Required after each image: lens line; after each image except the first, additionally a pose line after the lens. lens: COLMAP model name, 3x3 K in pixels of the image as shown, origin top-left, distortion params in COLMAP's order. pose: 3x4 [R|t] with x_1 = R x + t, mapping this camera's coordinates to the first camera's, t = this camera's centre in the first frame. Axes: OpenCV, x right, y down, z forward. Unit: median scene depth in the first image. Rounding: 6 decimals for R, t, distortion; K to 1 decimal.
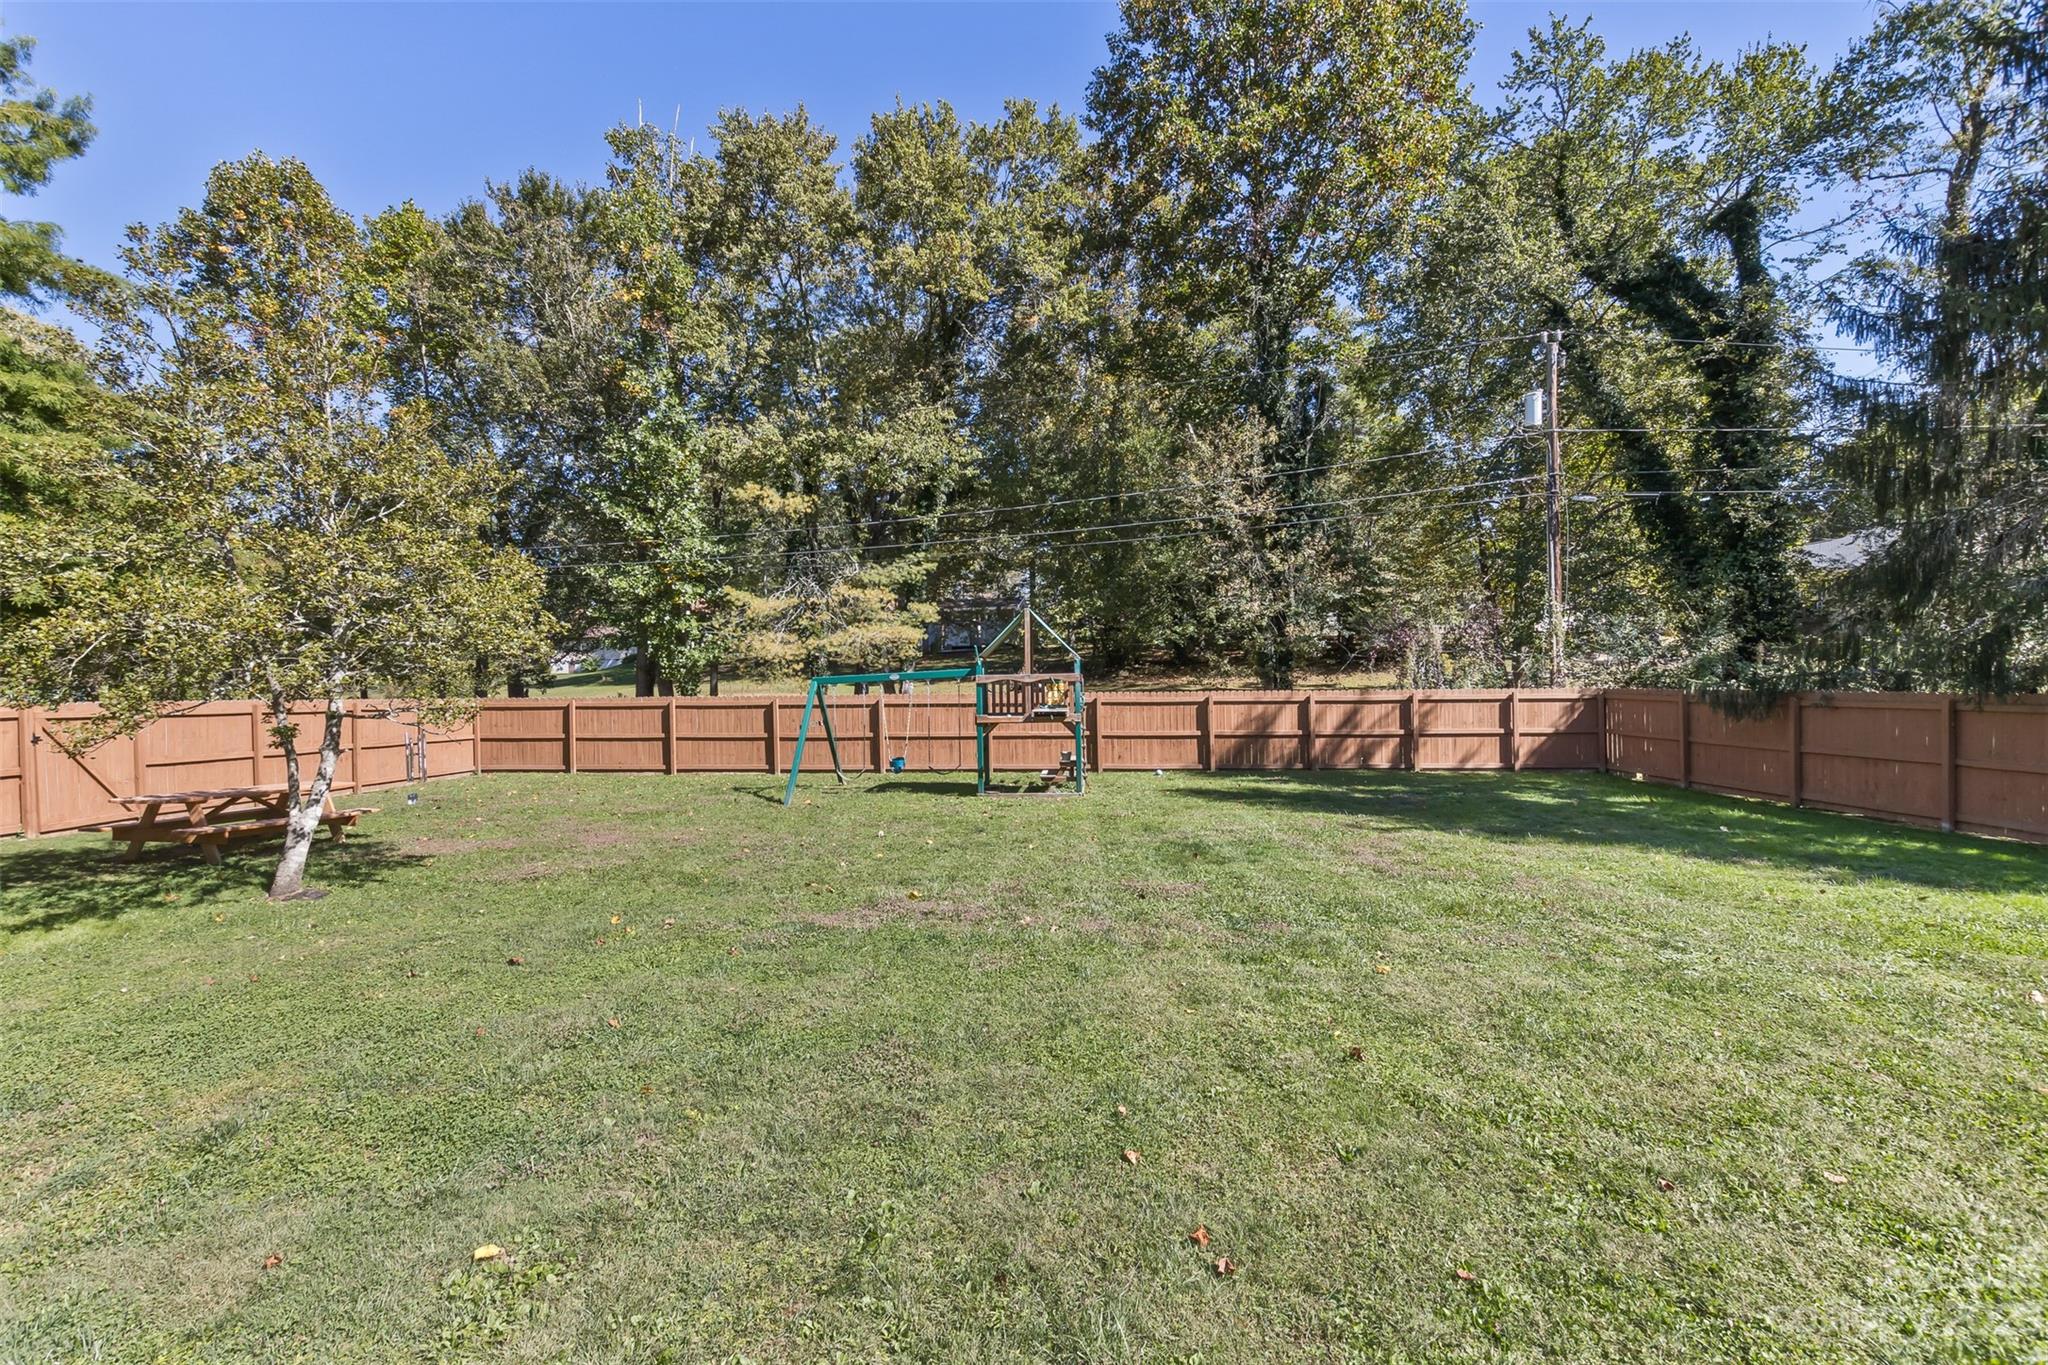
lens RADIAL K [[991.2, 0, 1038.2], [0, 991.2, 687.3], [0, 0, 1]] dist [0.000487, 0.001655]
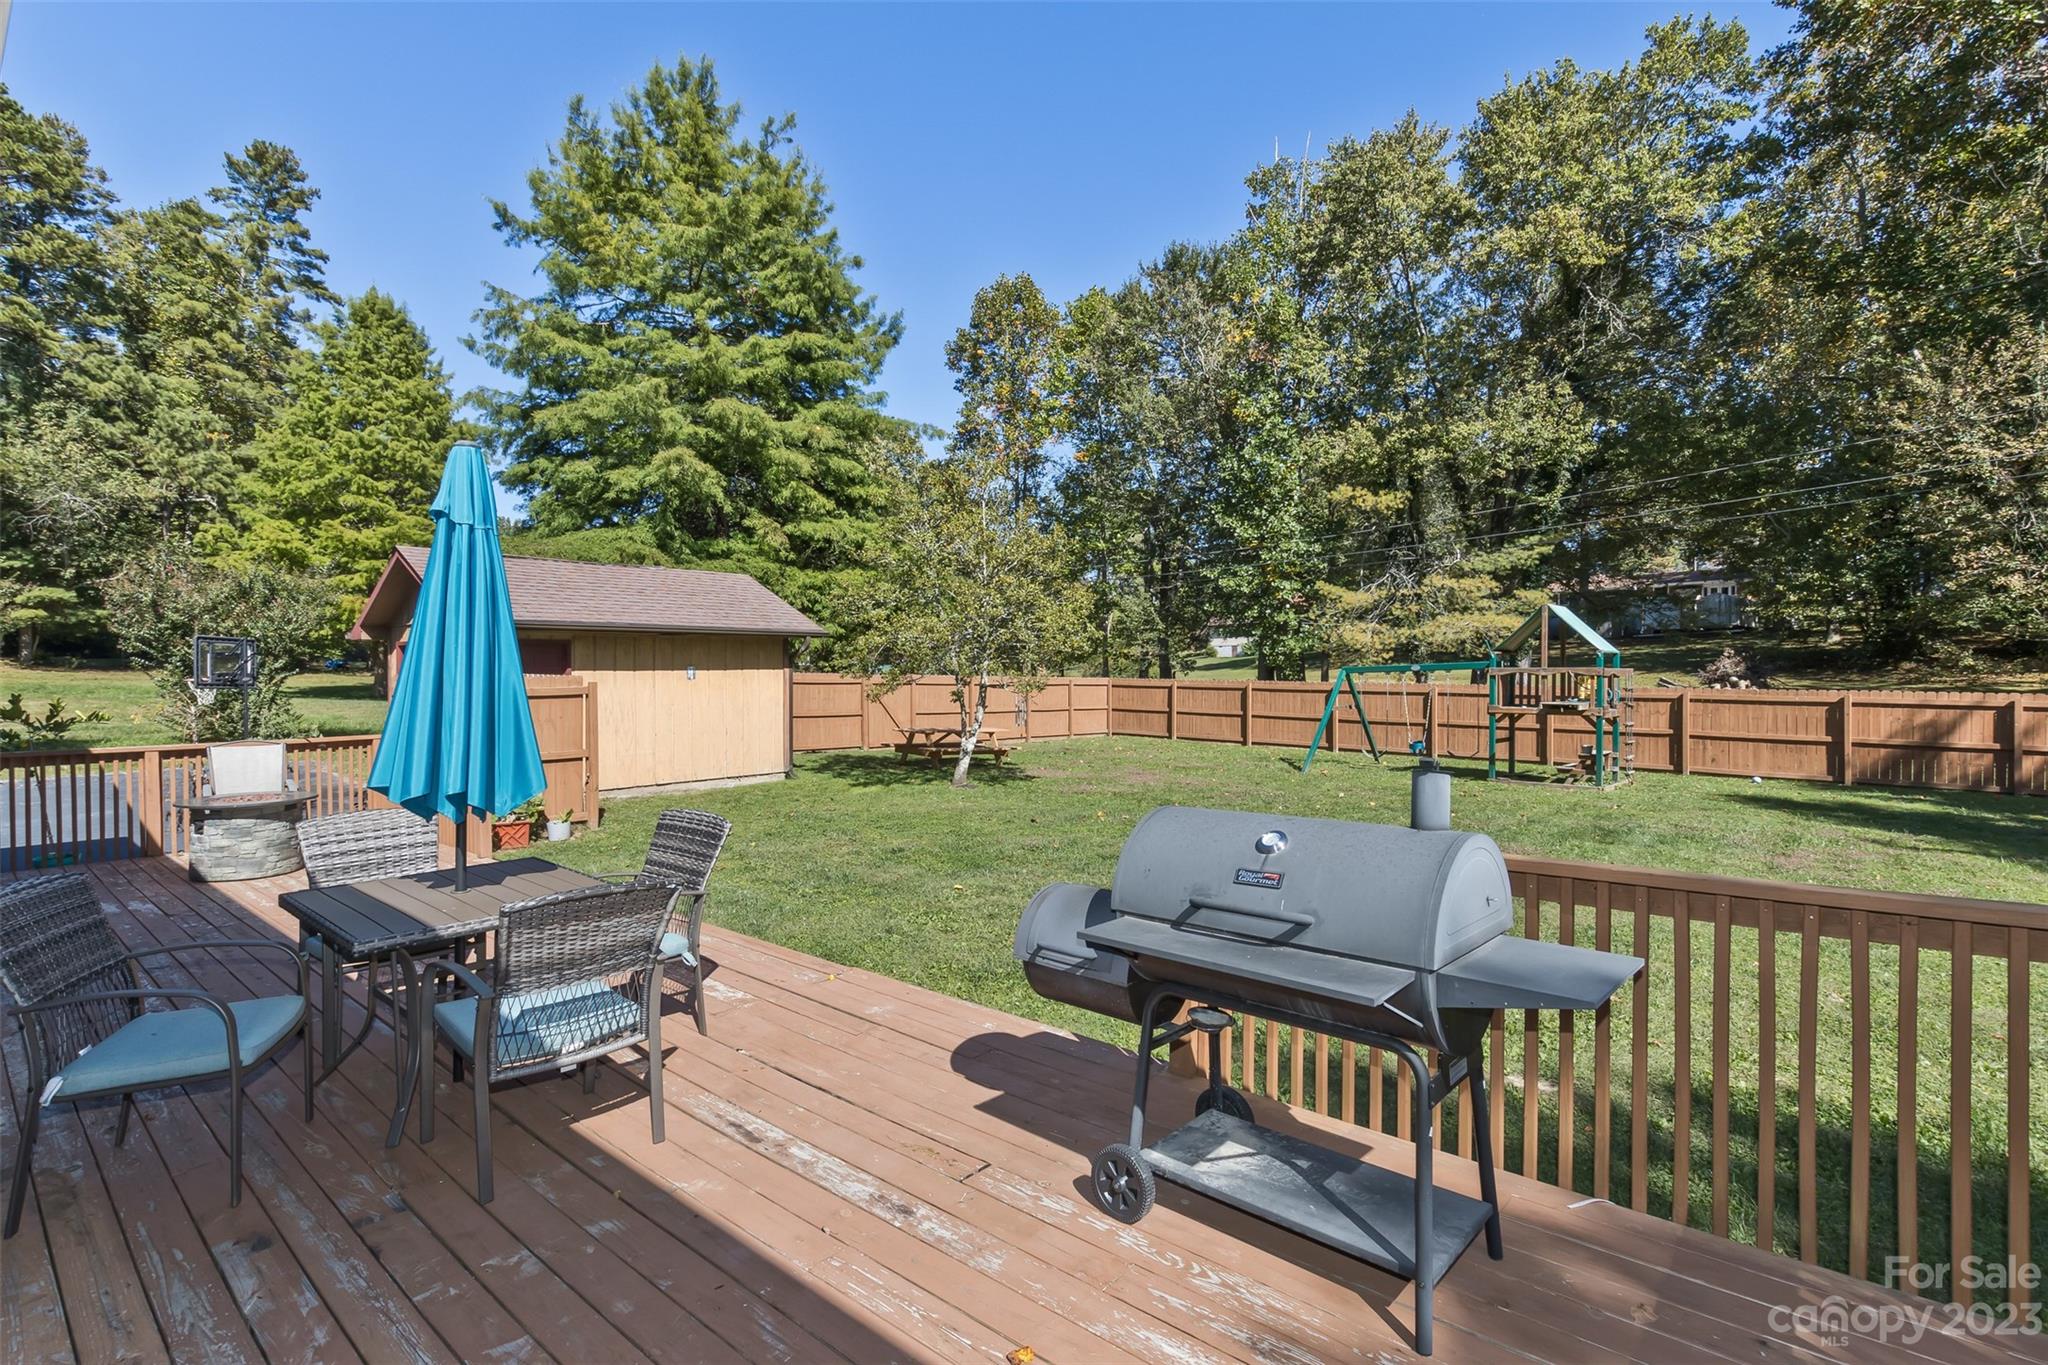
lens RADIAL K [[991.2, 0, 972.0], [0, 991.2, 673.8], [0, 0, 1]] dist [0.000487, 0.001655]
pose [[0.763241, 0.021237, -0.645765, 0.112217], [-0.019938, 0.999758, 0.009314, -0.002454], [0.645806, 0.005766, 0.763480, -0.095875]]
